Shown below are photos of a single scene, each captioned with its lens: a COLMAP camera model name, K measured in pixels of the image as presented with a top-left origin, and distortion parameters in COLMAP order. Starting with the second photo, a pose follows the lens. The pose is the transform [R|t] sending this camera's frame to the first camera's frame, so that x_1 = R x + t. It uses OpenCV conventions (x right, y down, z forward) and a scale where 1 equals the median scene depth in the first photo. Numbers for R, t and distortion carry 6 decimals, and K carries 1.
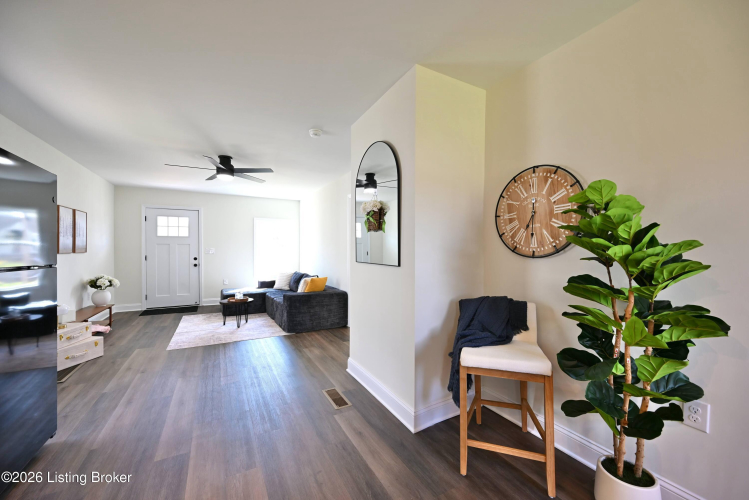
lens RADIAL K [[292.5, 0, 374.0], [0, 292.5, 251.4], [0, 0, 1]] dist [-0.000442, -0.000121]
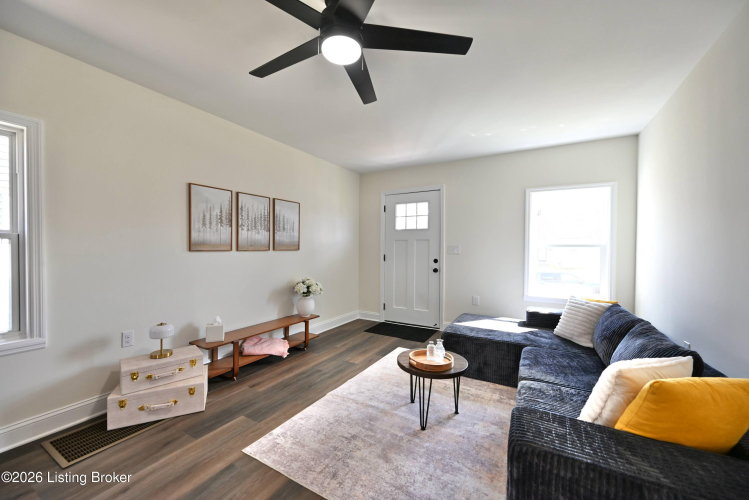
lens RADIAL K [[292.5, 0, 374.0], [0, 292.5, 251.4], [0, 0, 1]] dist [-0.000442, -0.000121]
pose [[0.521670, 0.012682, -0.853053, -0.291040], [-0.010418, 0.999910, 0.008494, -0.003655], [0.853084, 0.004456, 0.521755, 1.494935]]
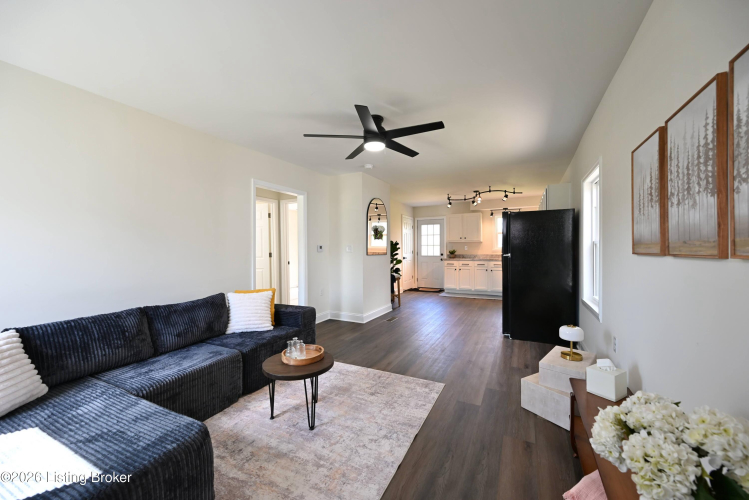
lens RADIAL K [[292.5, 0, 374.0], [0, 292.5, 251.4], [0, 0, 1]] dist [-0.000442, -0.000121]
pose [[-0.561792, -0.004503, 0.827266, -1.958463], [0.009589, 0.999883, 0.011955, -0.010552], [-0.827223, 0.014649, -0.561683, 2.502126]]
